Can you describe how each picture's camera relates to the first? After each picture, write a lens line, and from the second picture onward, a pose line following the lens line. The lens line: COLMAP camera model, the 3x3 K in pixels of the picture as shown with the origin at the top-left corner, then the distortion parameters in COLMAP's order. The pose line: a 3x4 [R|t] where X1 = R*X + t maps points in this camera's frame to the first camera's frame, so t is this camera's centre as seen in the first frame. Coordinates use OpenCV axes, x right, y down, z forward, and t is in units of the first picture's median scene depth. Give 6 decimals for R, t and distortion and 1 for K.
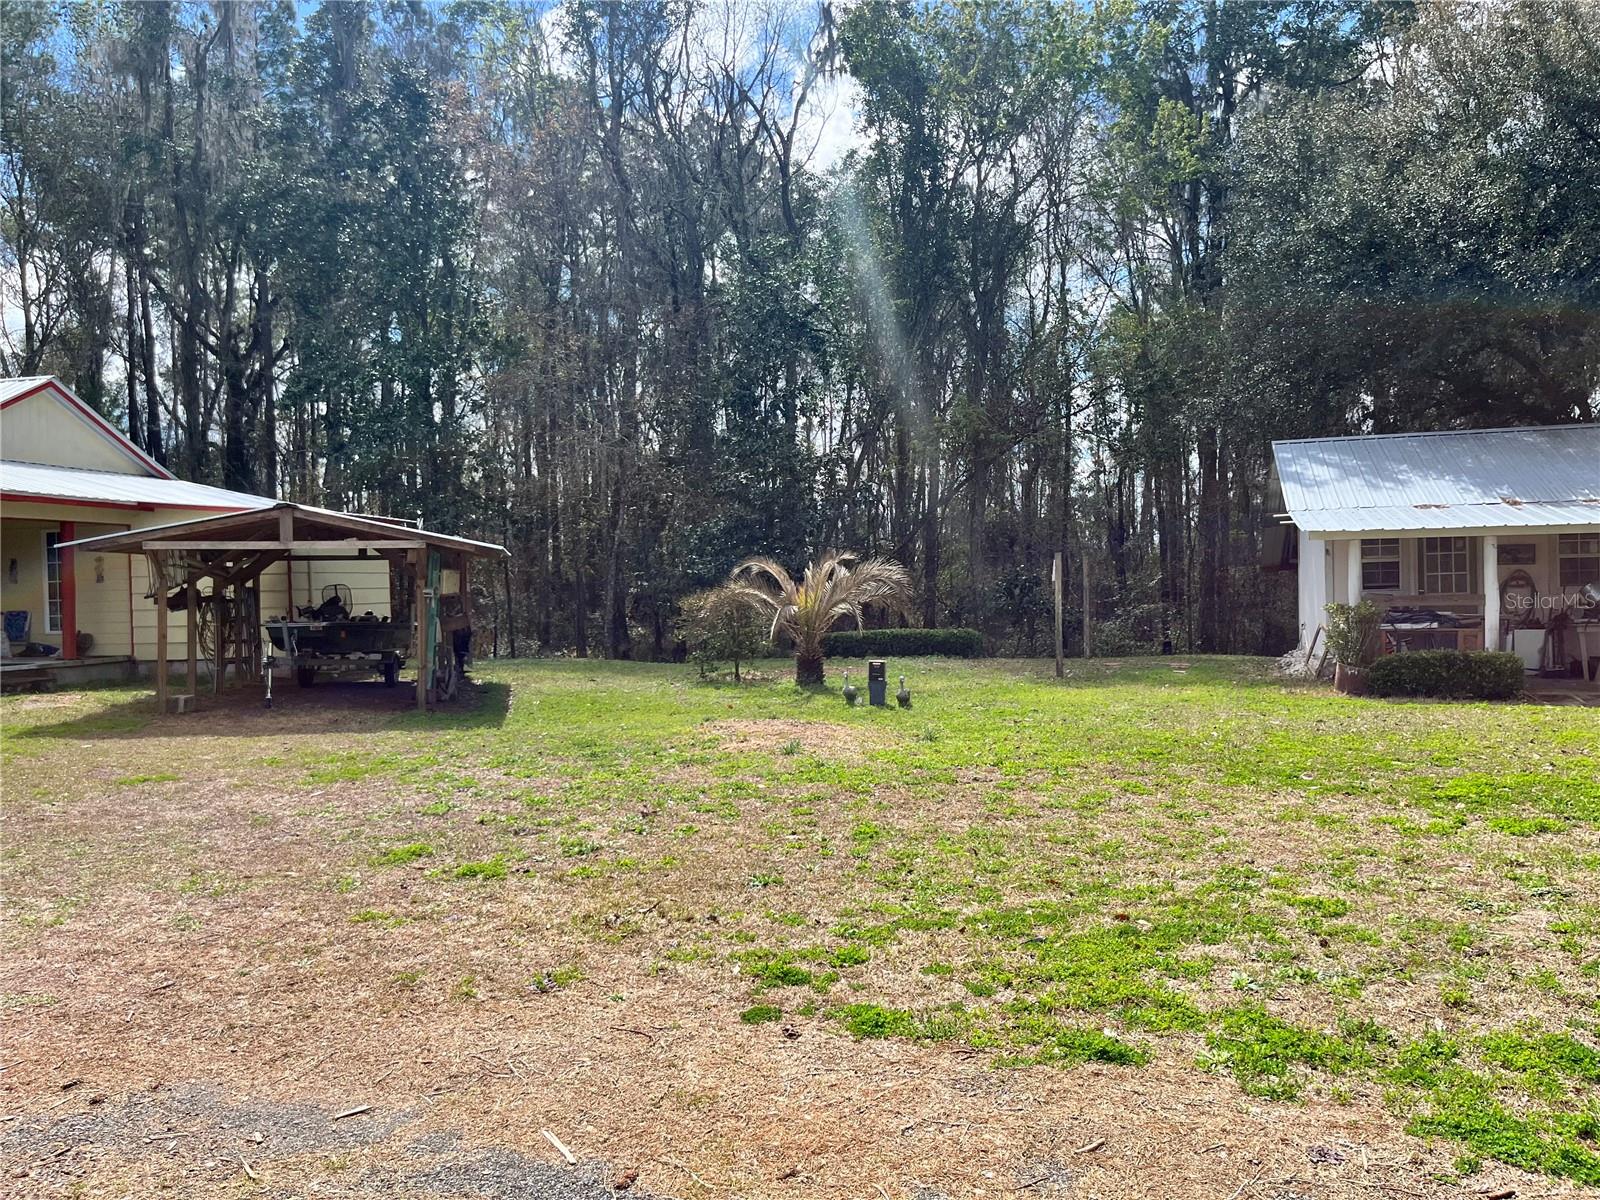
lens RADIAL K [[1215.6, 0, 815.8], [0, 1215.6, 590.2], [0, 0, 1]] dist [0.060166, -0.083035]
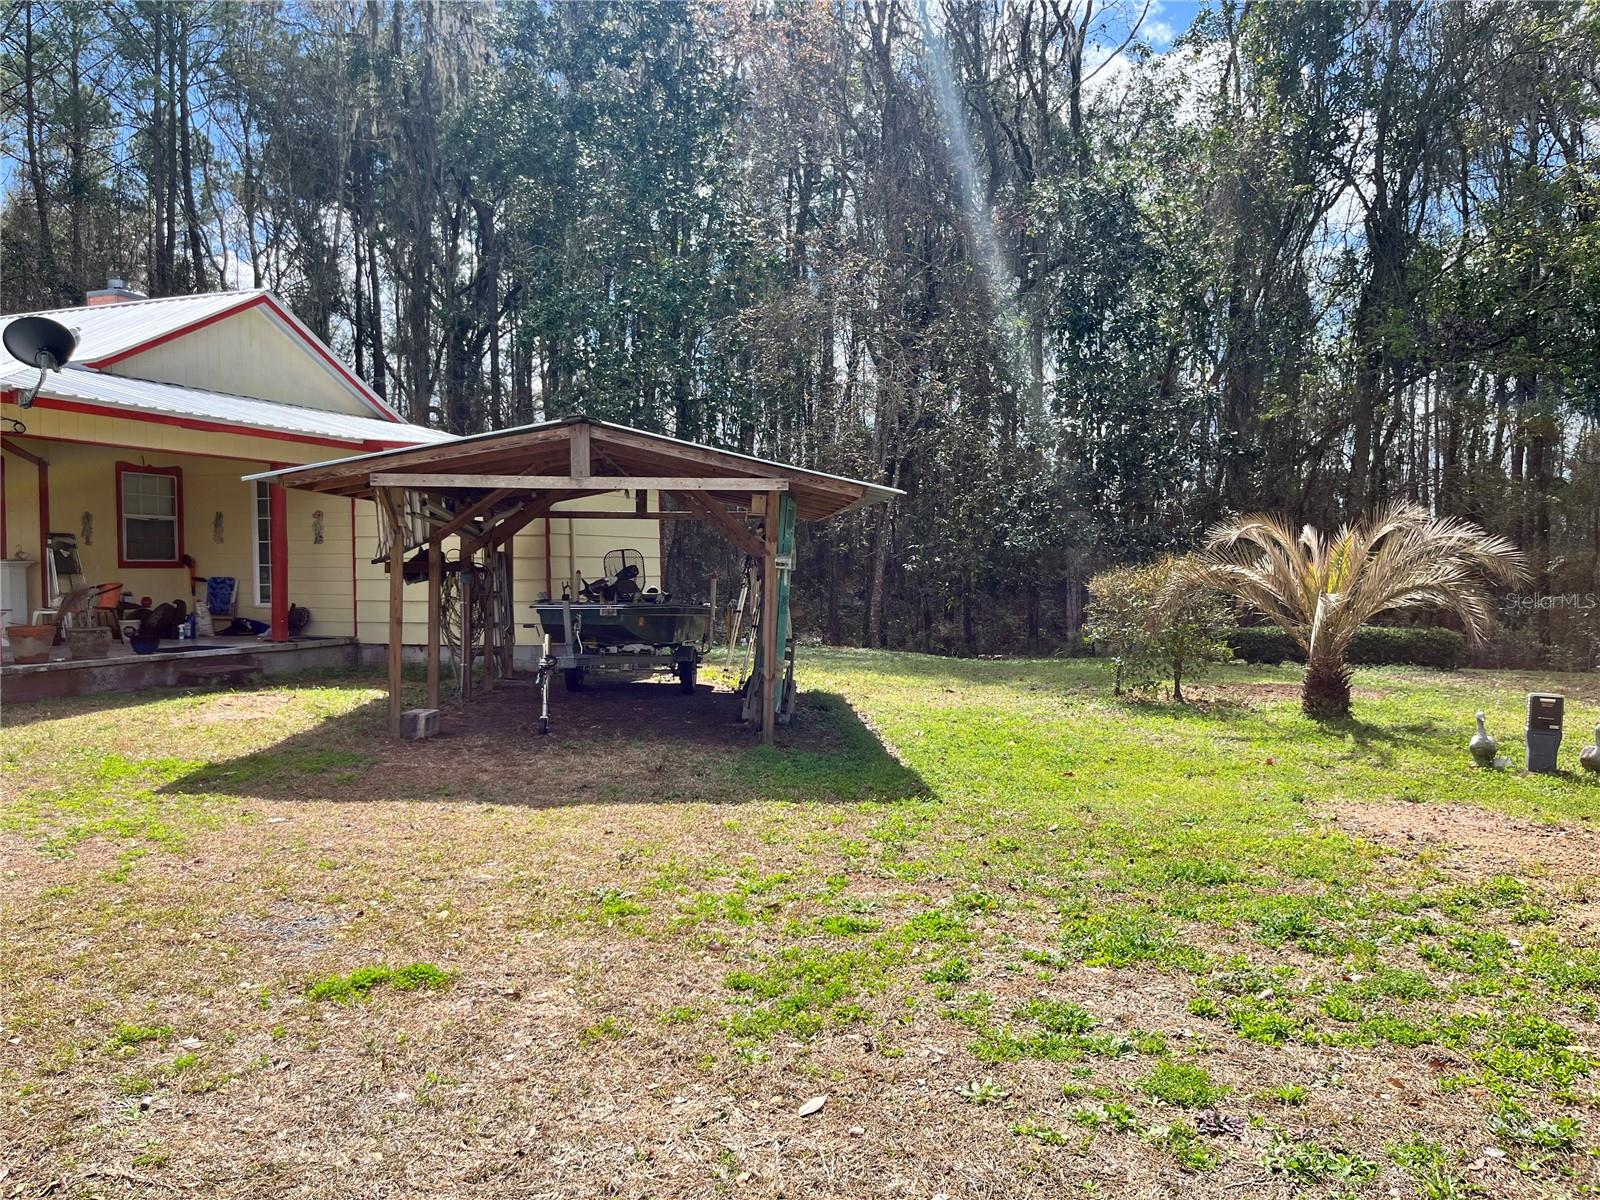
lens RADIAL K [[1215.6, 0, 787.8], [0, 1215.6, 606.6], [0, 0, 1]] dist [0.060166, -0.083035]
pose [[0.985308, 0.024194, -0.169063, -0.167624], [-0.019149, 0.999323, 0.031409, 0.004191], [0.169709, -0.027710, 0.985105, 0.304469]]
